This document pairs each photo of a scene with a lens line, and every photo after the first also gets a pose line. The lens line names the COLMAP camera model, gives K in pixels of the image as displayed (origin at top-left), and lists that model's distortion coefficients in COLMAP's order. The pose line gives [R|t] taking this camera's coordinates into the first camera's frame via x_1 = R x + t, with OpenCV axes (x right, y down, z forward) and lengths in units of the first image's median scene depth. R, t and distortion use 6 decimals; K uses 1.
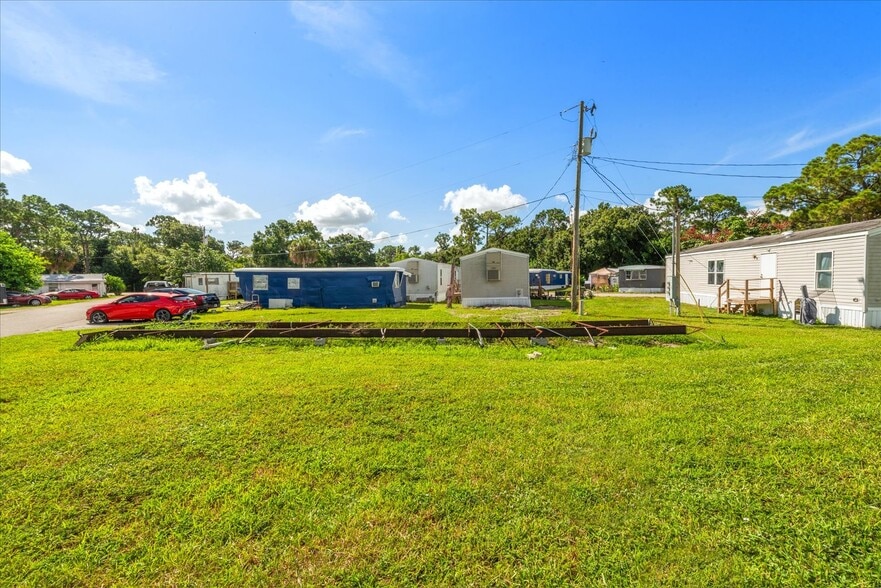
lens RADIAL K [[373.2, 0, 474.0], [0, 373.2, 293.7], [0, 0, 1]] dist [0.000396, -0.001052]
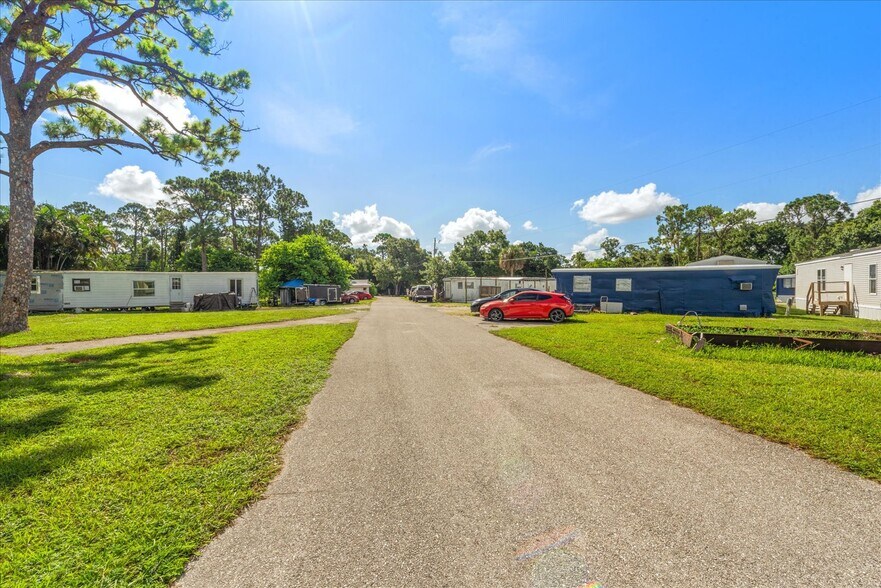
lens RADIAL K [[373.2, 0, 445.0], [0, 373.2, 294.9], [0, 0, 1]] dist [0.000396, -0.001052]
pose [[0.907187, 0.013769, -0.420501, -0.150391], [-0.024146, 0.999521, -0.019364, 0.006879], [0.420033, 0.027720, 0.907085, 0.010521]]
